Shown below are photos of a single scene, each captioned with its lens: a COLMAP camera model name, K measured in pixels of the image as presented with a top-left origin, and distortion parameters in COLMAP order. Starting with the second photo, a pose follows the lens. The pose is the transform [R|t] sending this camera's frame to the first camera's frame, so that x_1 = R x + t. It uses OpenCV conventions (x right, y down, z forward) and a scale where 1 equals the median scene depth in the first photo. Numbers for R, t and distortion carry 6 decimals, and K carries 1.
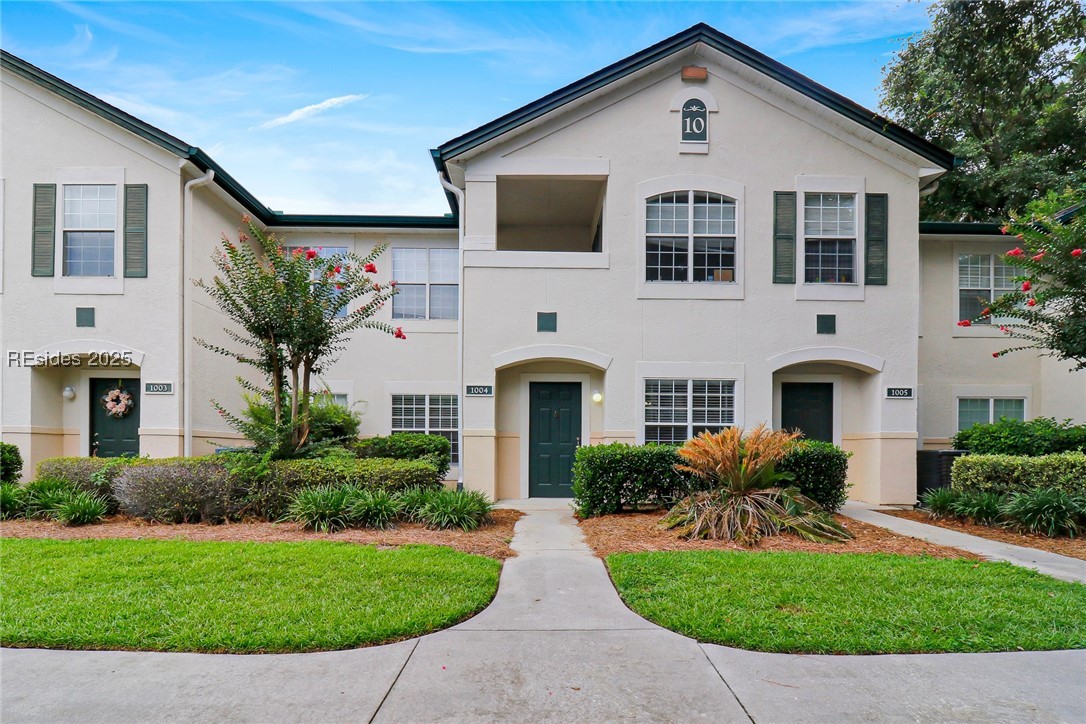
lens RADIAL K [[530.3, 0, 544.9], [0, 530.3, 459.8], [0, 0, 1]] dist [-0.003794, -0.000868]
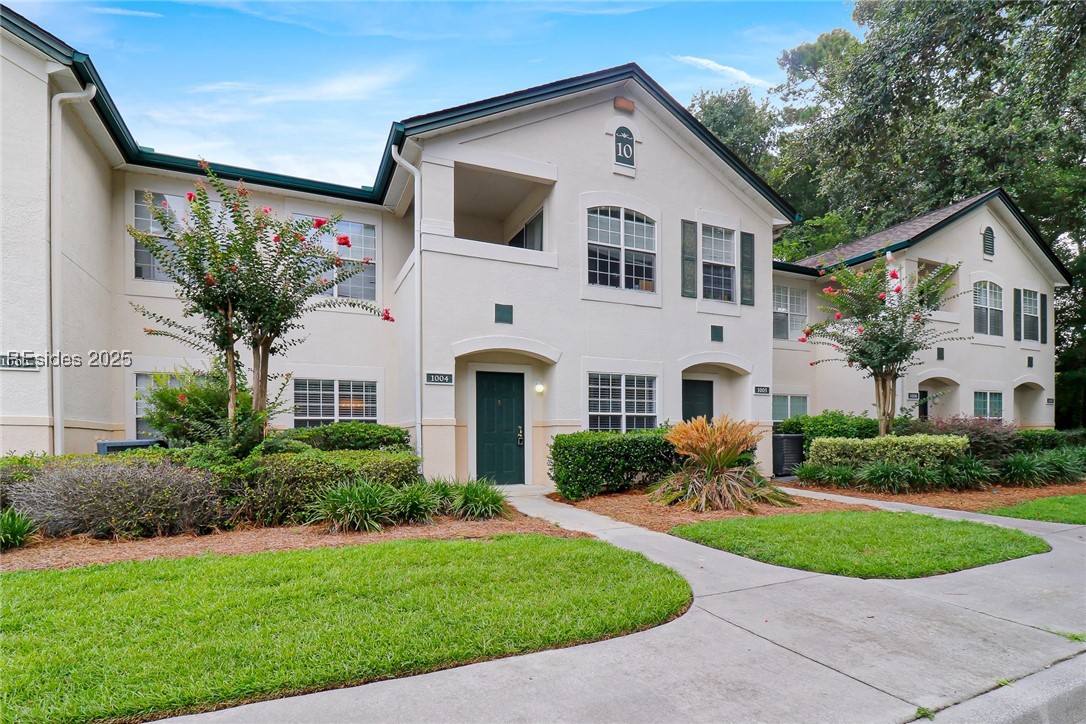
lens RADIAL K [[528.6, 0, 542.1], [0, 528.6, 448.3], [0, 0, 1]] dist [0.000230, -0.007091]
pose [[0.918327, -0.020975, 0.395267, -0.337966], [0.019605, 0.999780, 0.007504, -0.005945], [-0.395337, 0.000858, 0.918536, 0.030522]]
